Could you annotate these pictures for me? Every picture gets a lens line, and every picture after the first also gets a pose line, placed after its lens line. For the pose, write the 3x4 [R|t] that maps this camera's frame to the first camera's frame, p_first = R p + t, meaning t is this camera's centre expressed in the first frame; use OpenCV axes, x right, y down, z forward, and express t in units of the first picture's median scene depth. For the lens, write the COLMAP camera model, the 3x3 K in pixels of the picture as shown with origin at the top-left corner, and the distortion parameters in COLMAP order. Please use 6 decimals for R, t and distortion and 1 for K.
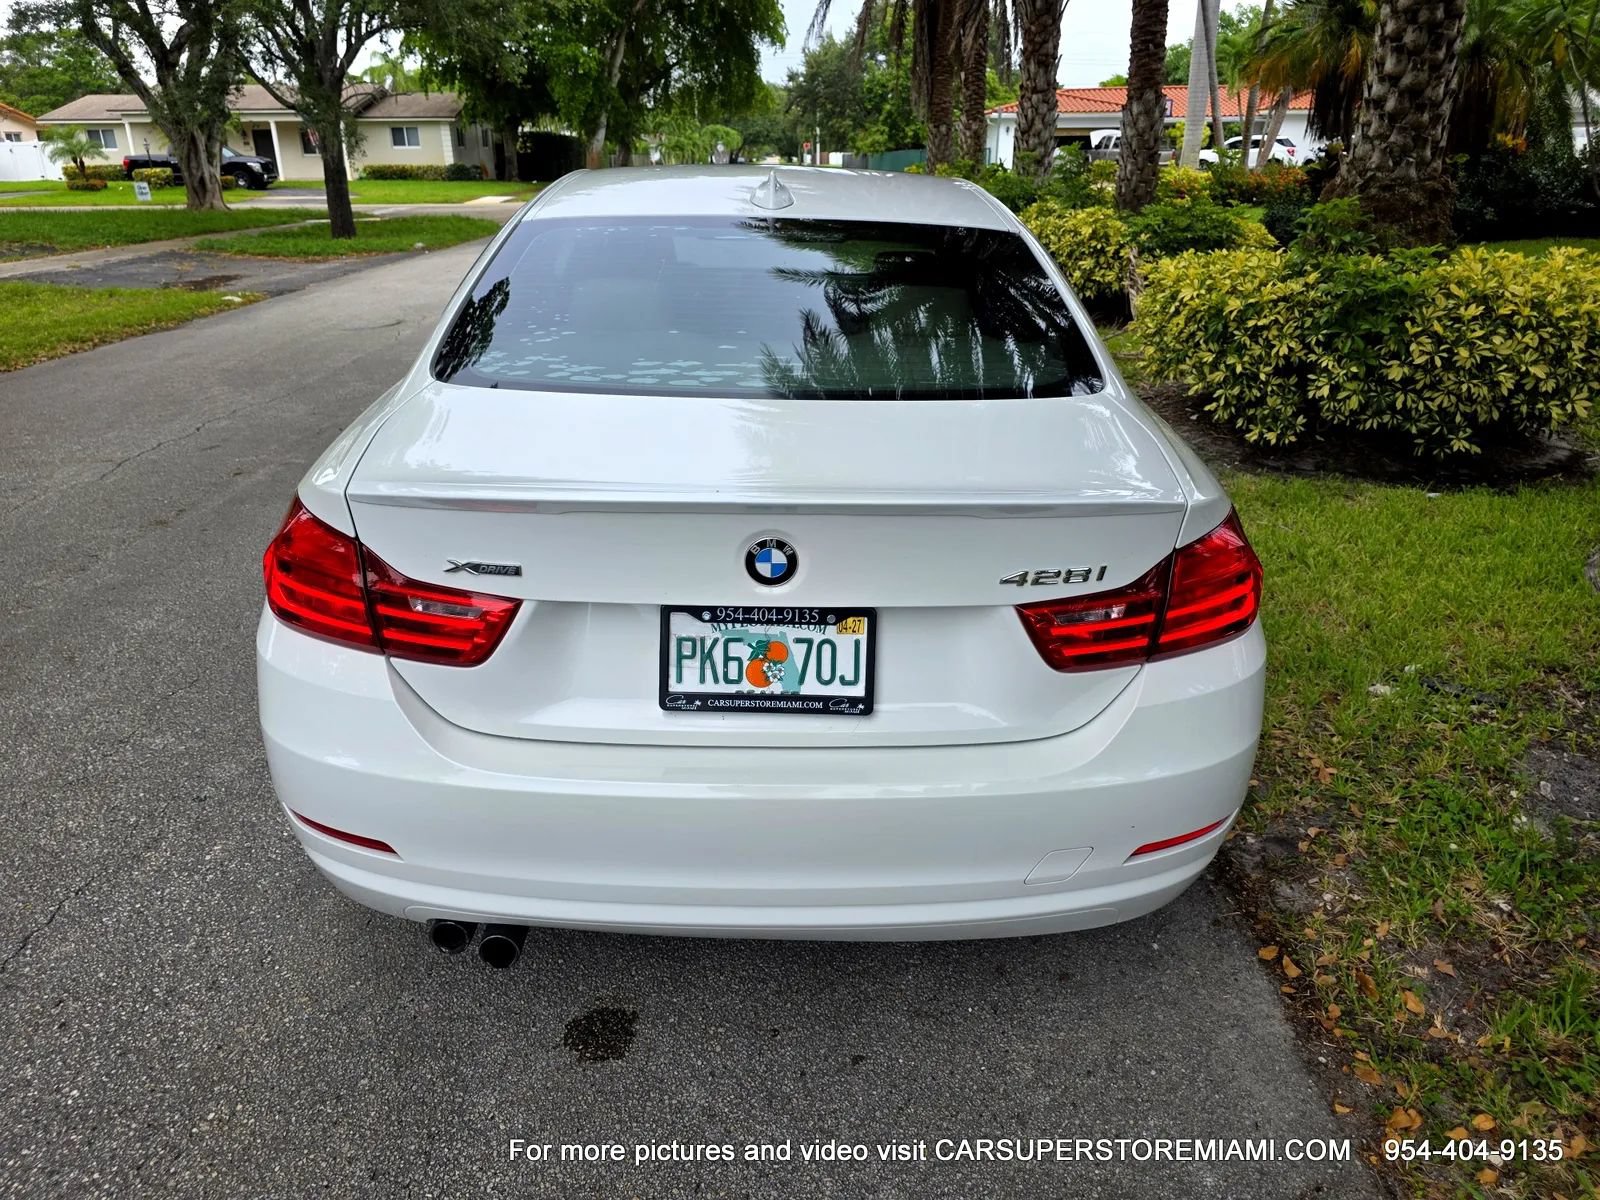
lens RADIAL K [[1083.6, 0, 791.6], [0, 1083.6, 592.0], [0, 0, 1]] dist [0.041824, -0.038004]
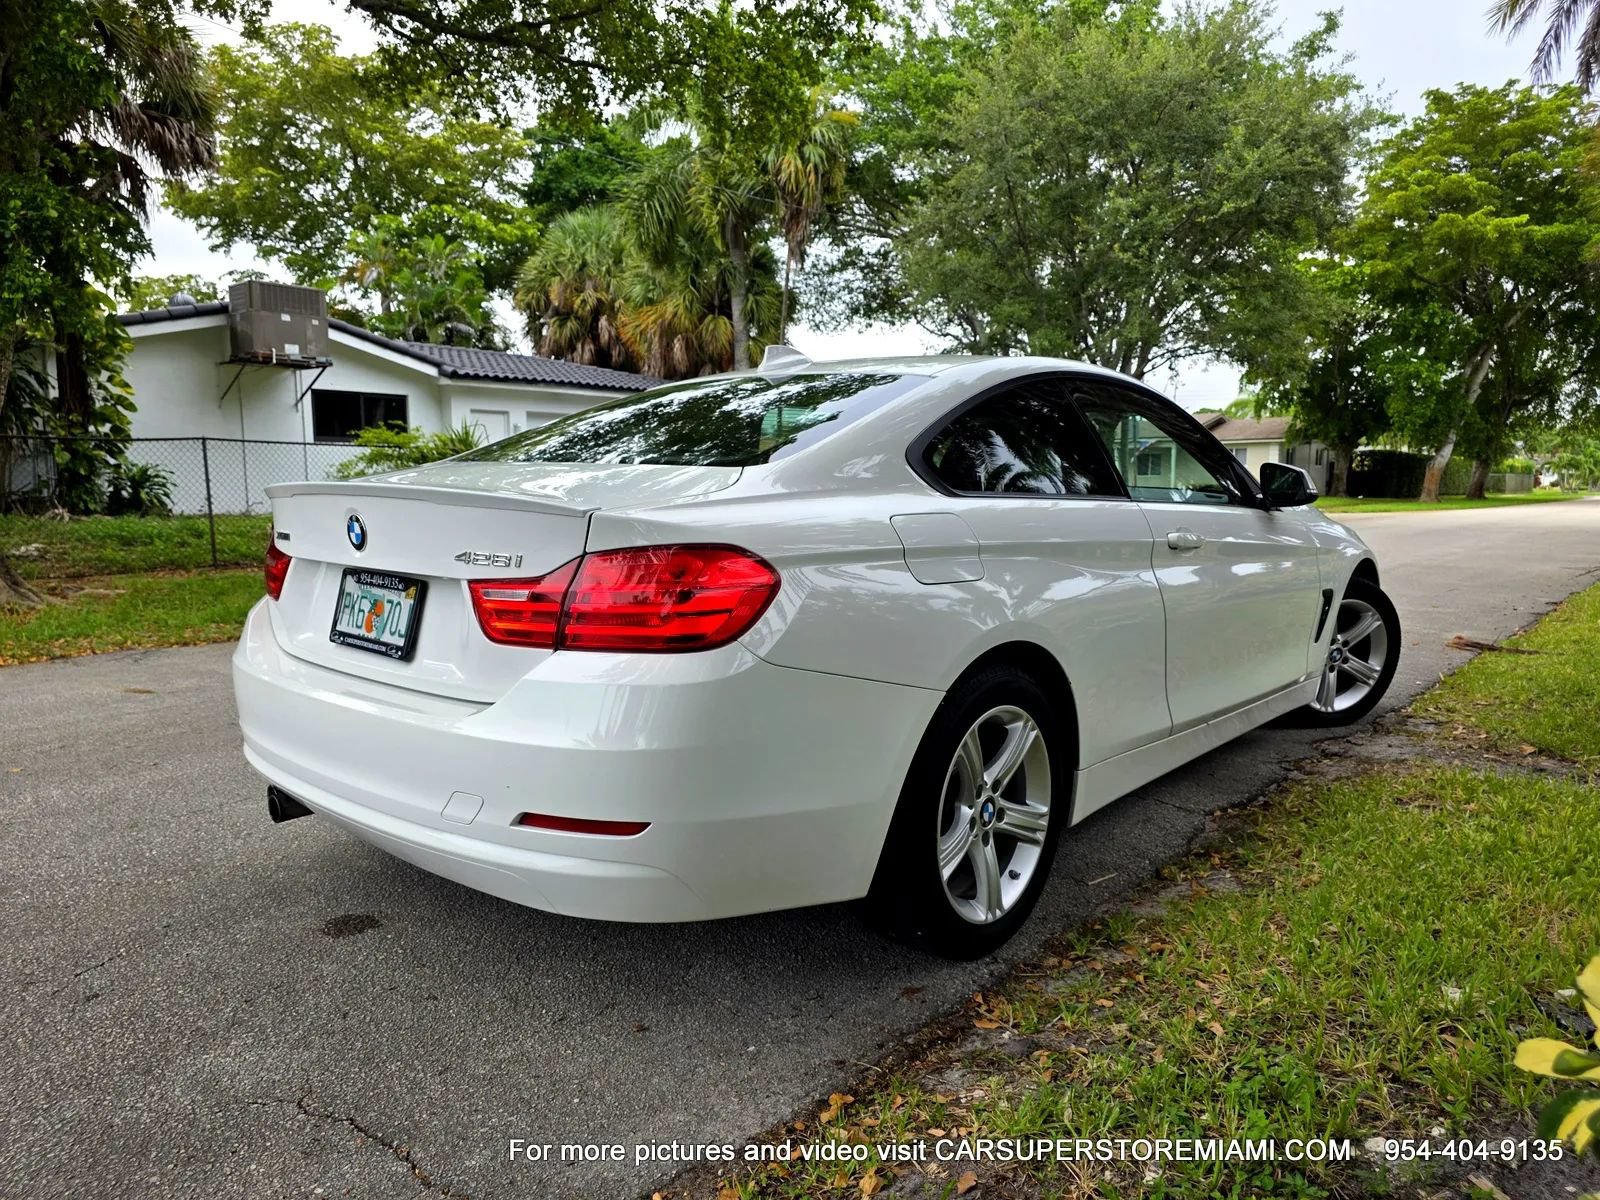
lens RADIAL K [[1080.3, 0, 797.0], [0, 1080.3, 600.8], [0, 0, 1]] dist [0.045398, -0.042702]
pose [[0.750207, 0.070501, -0.657434, 0.381335], [-0.243143, 0.954047, -0.175146, 0.046727], [0.614875, 0.291246, 0.732874, 0.089121]]
